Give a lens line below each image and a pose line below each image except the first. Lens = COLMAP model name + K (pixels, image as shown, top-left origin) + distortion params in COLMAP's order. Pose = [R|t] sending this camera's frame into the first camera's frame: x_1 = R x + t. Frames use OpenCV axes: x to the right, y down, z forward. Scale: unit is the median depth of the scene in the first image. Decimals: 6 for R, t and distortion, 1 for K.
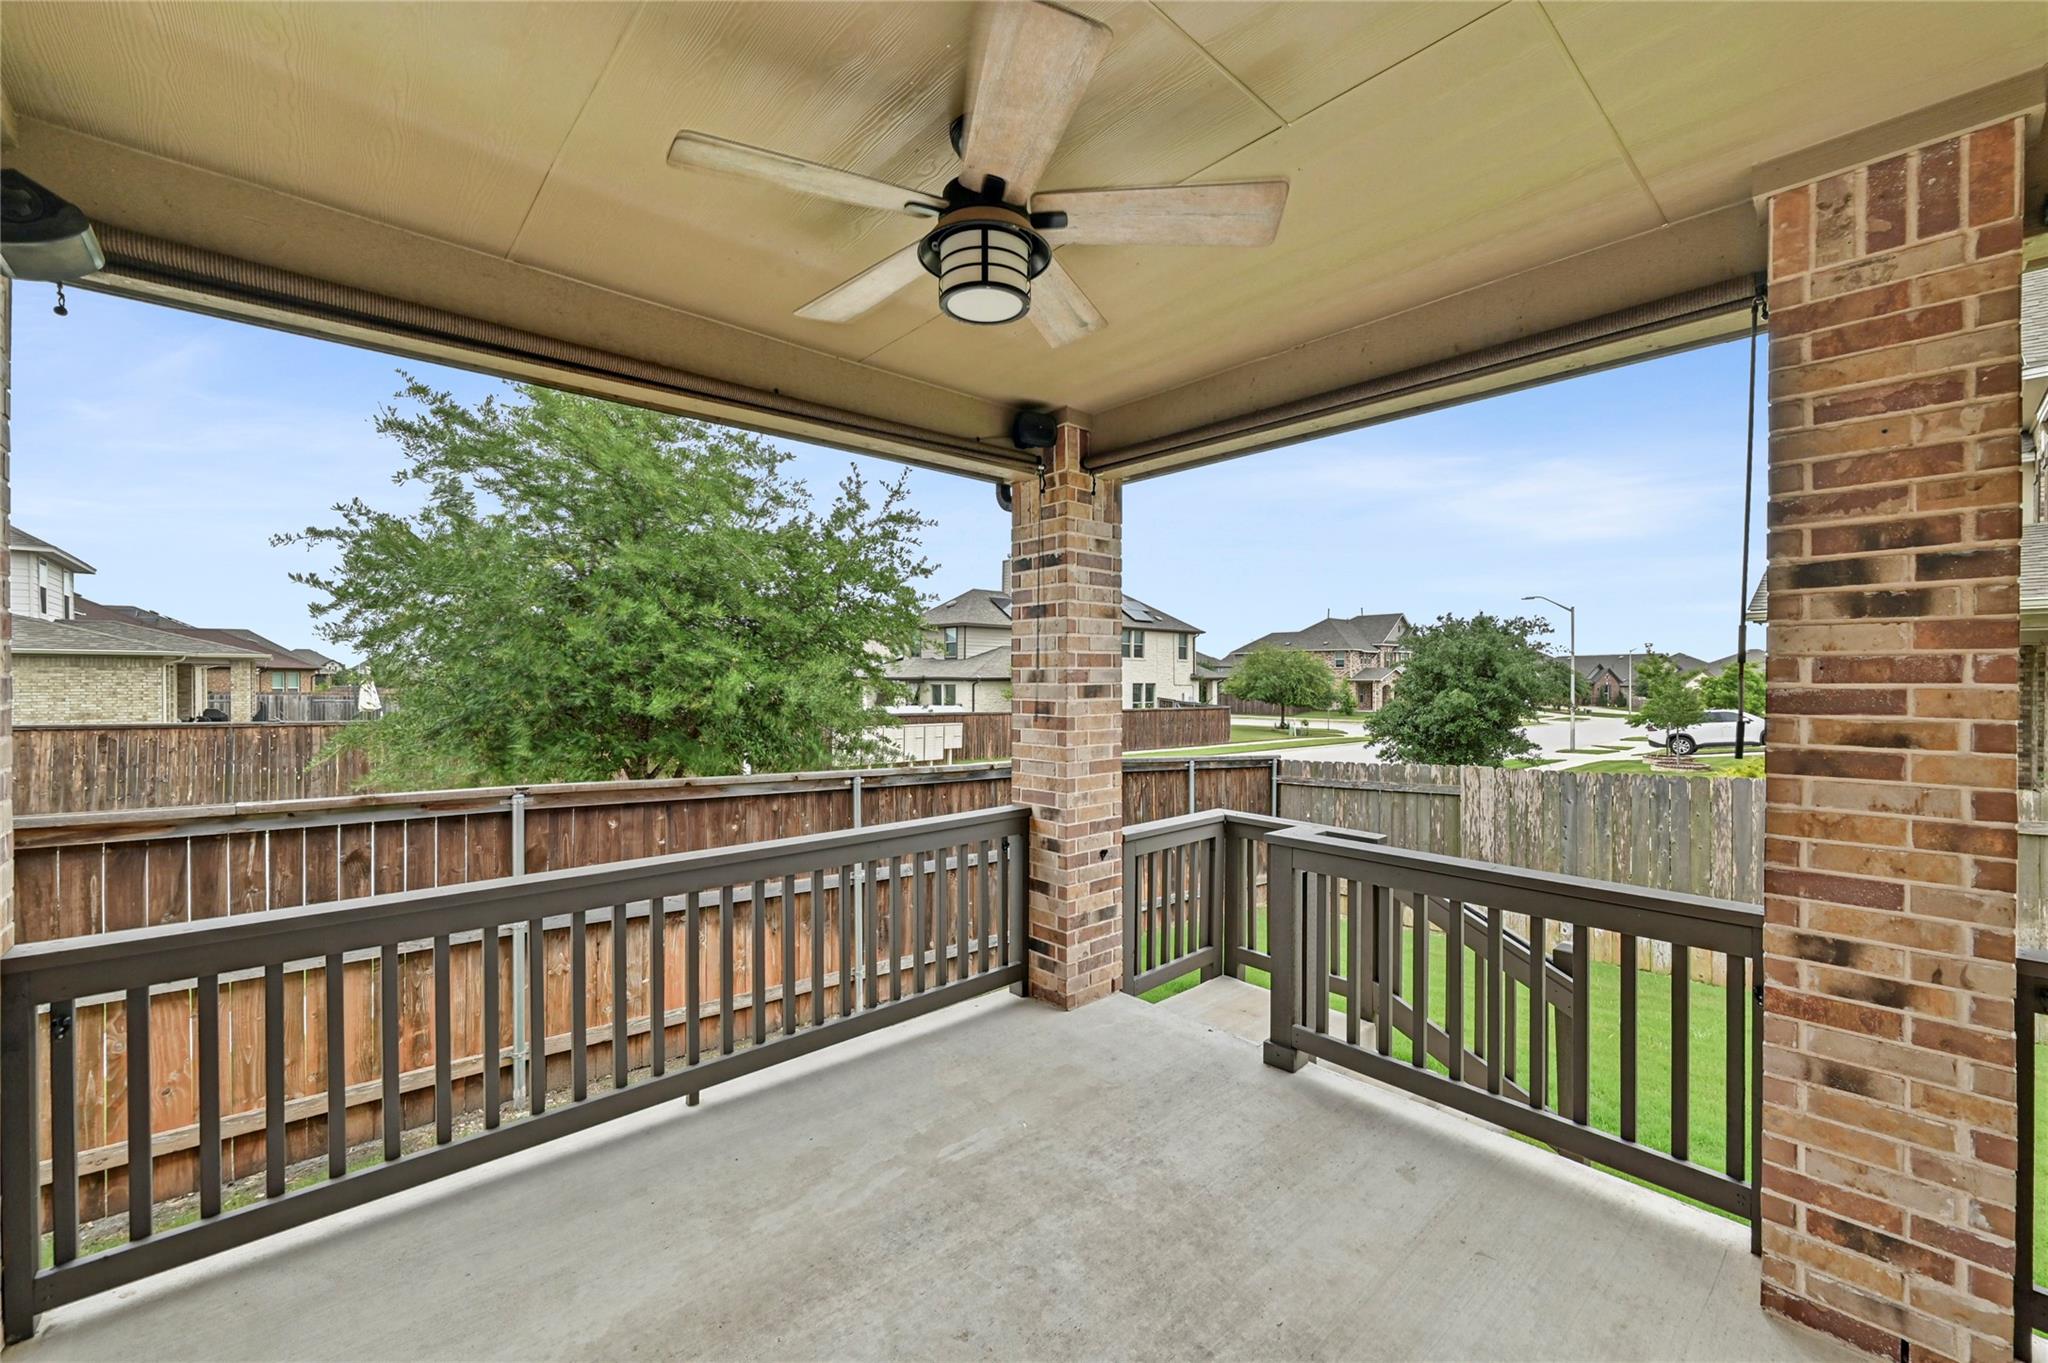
lens RADIAL K [[810.7, 0, 1022.5], [0, 810.7, 679.8], [0, 0, 1]] dist [-0.001936, 0.000029]
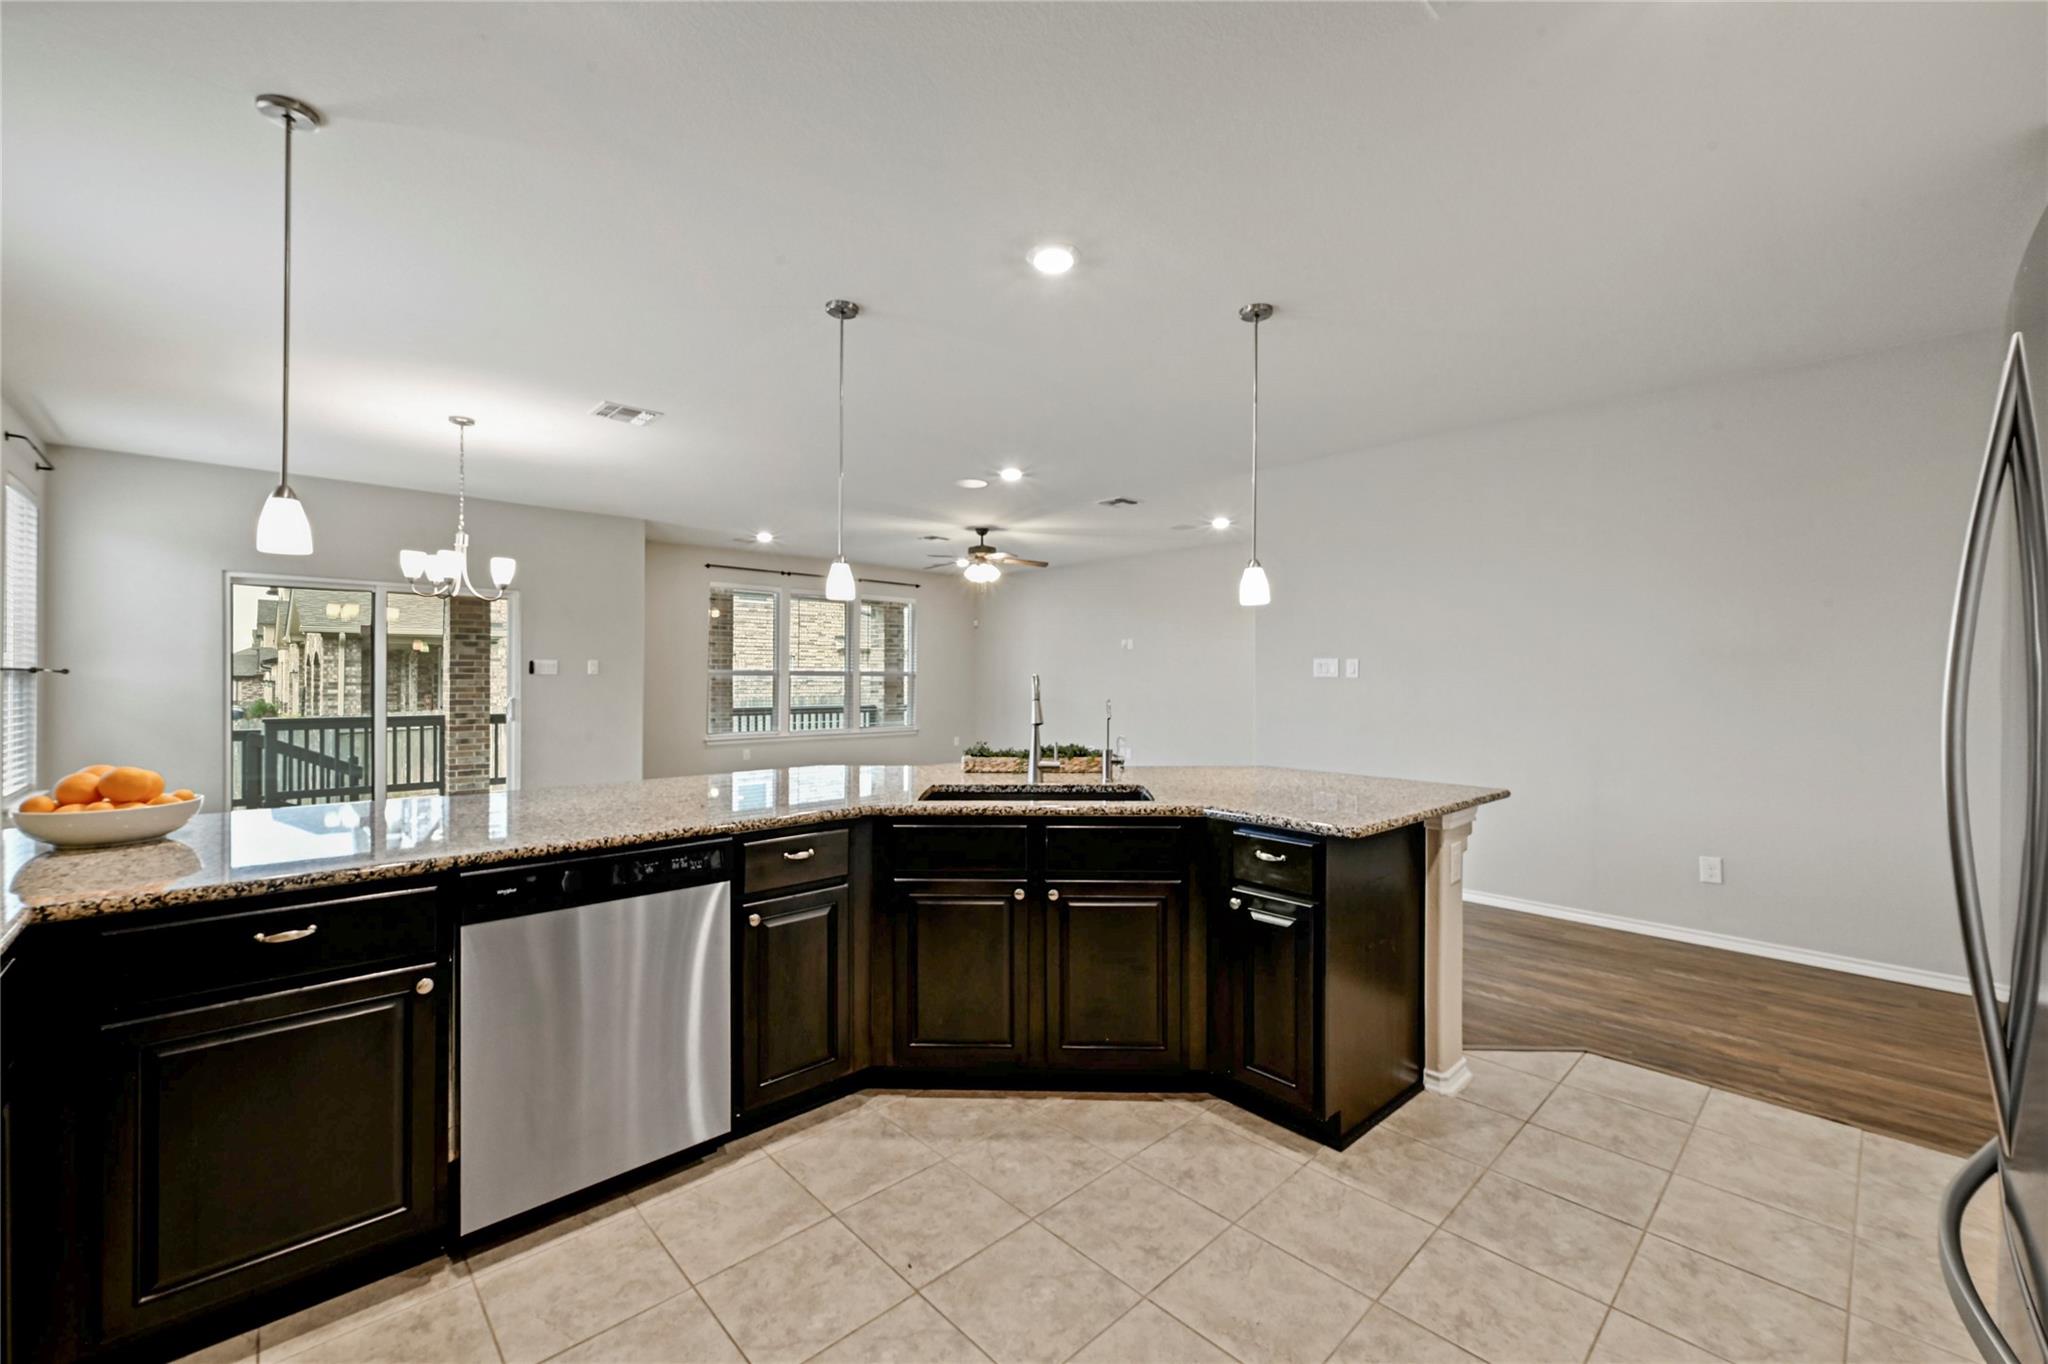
lens RADIAL K [[819.7, 0, 1020.3], [0, 819.7, 676.7], [0, 0, 1]] dist [-0.002071, 0.000314]
pose [[-0.031134, -0.001618, 0.999514, -1.910211], [0.000831, 0.999998, 0.001644, 0.047674], [-0.999515, 0.000882, -0.031133, -1.043488]]
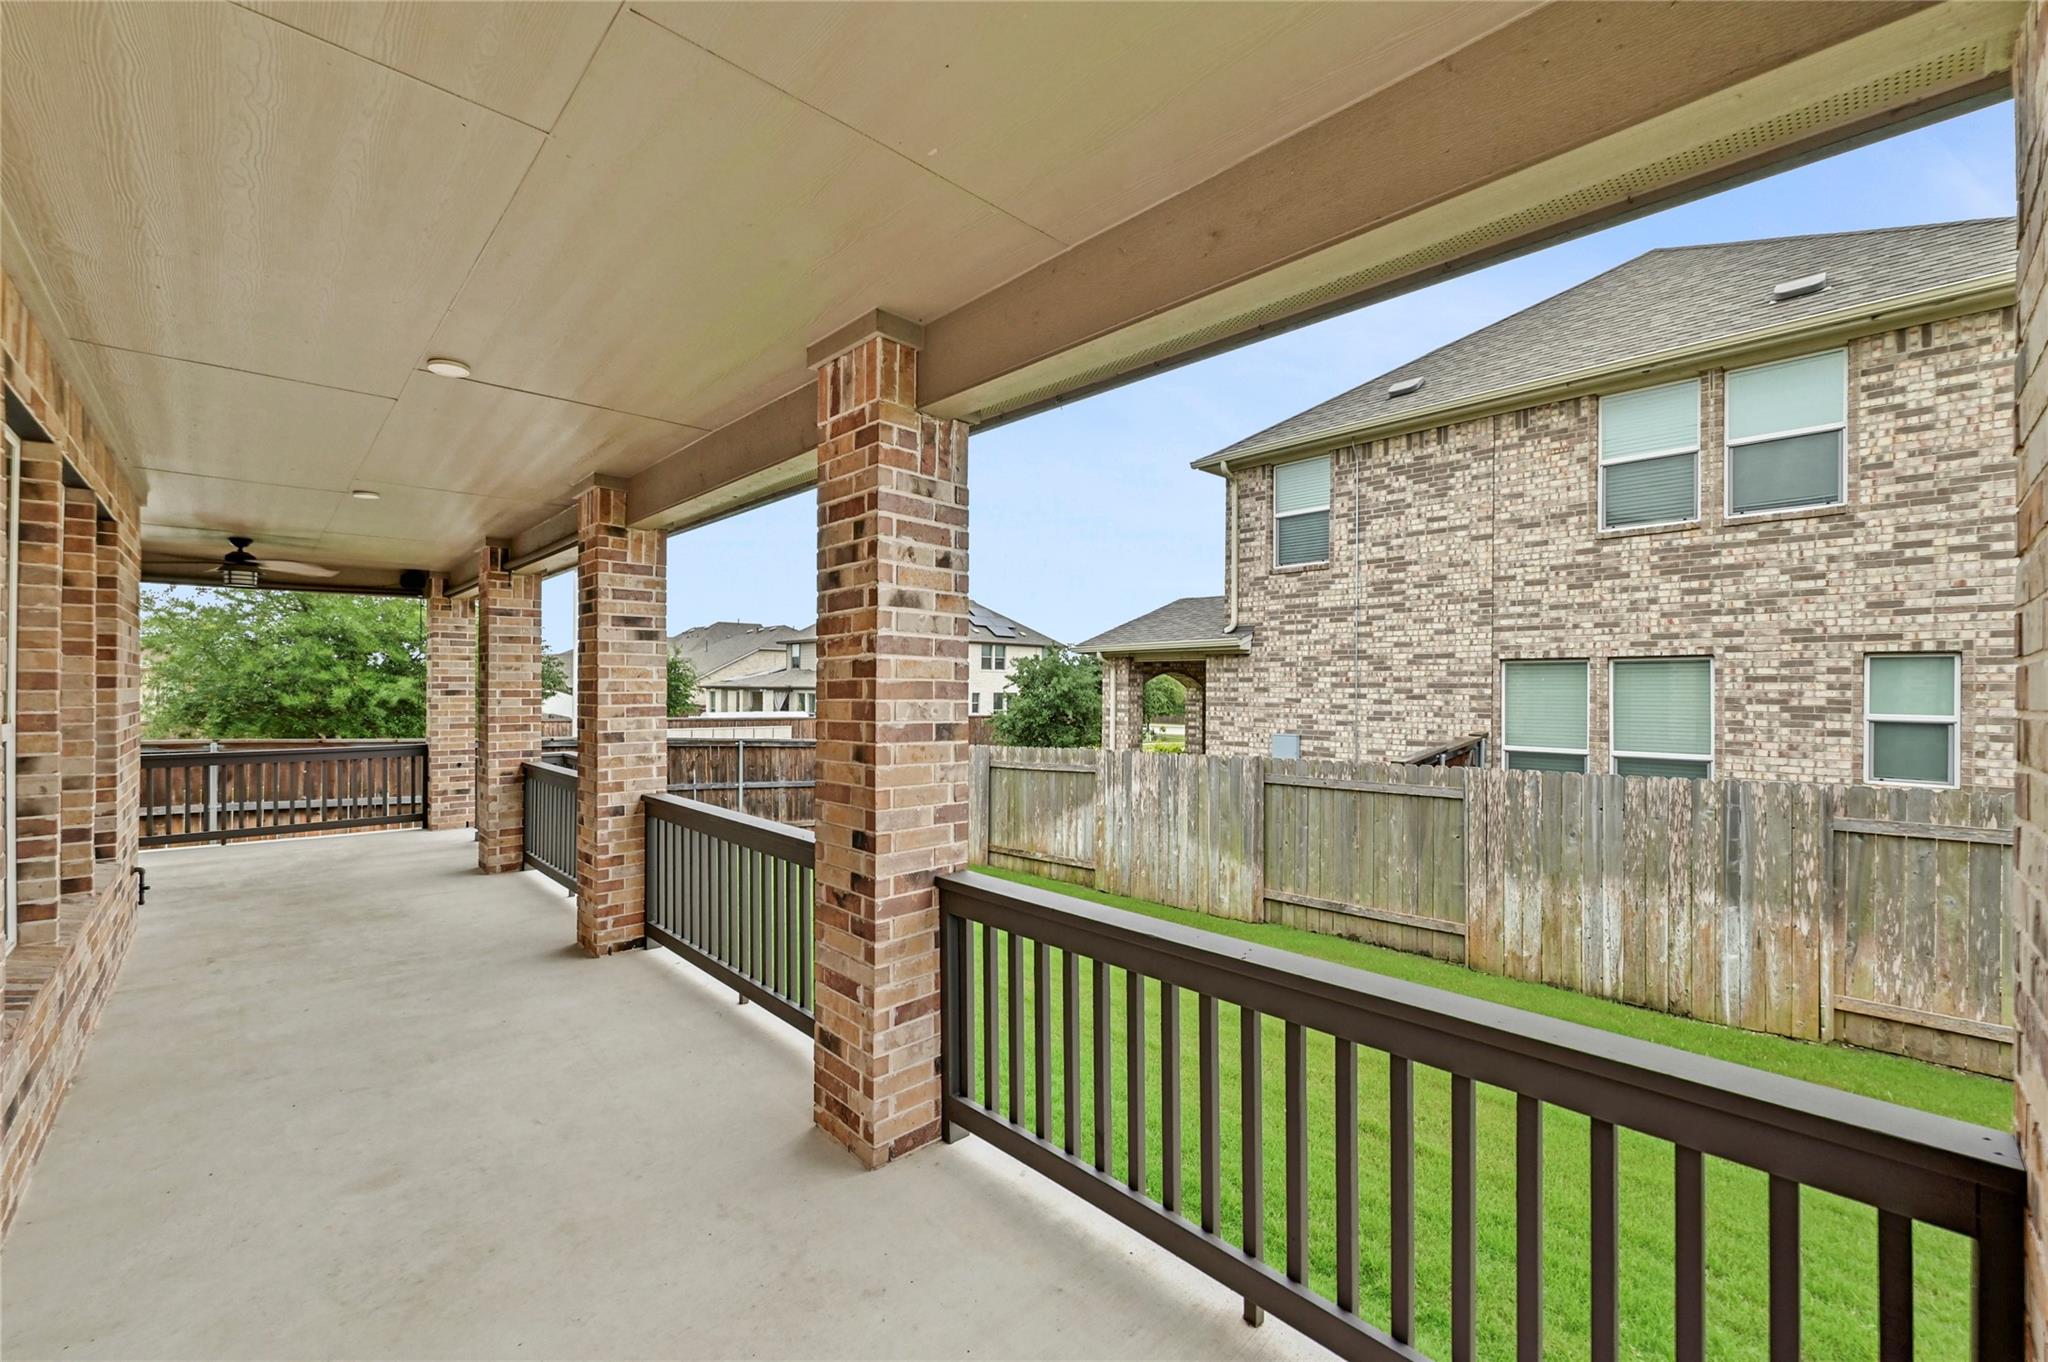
lens RADIAL K [[810.7, 0, 1020.3], [0, 810.7, 680.1], [0, 0, 1]] dist [-0.001936, 0.000029]
pose [[0.999443, 0.002657, 0.033260, 1.606435], [-0.002260, 0.999926, -0.011977, 0.001835], [-0.033289, 0.011895, 0.999375, -1.330226]]
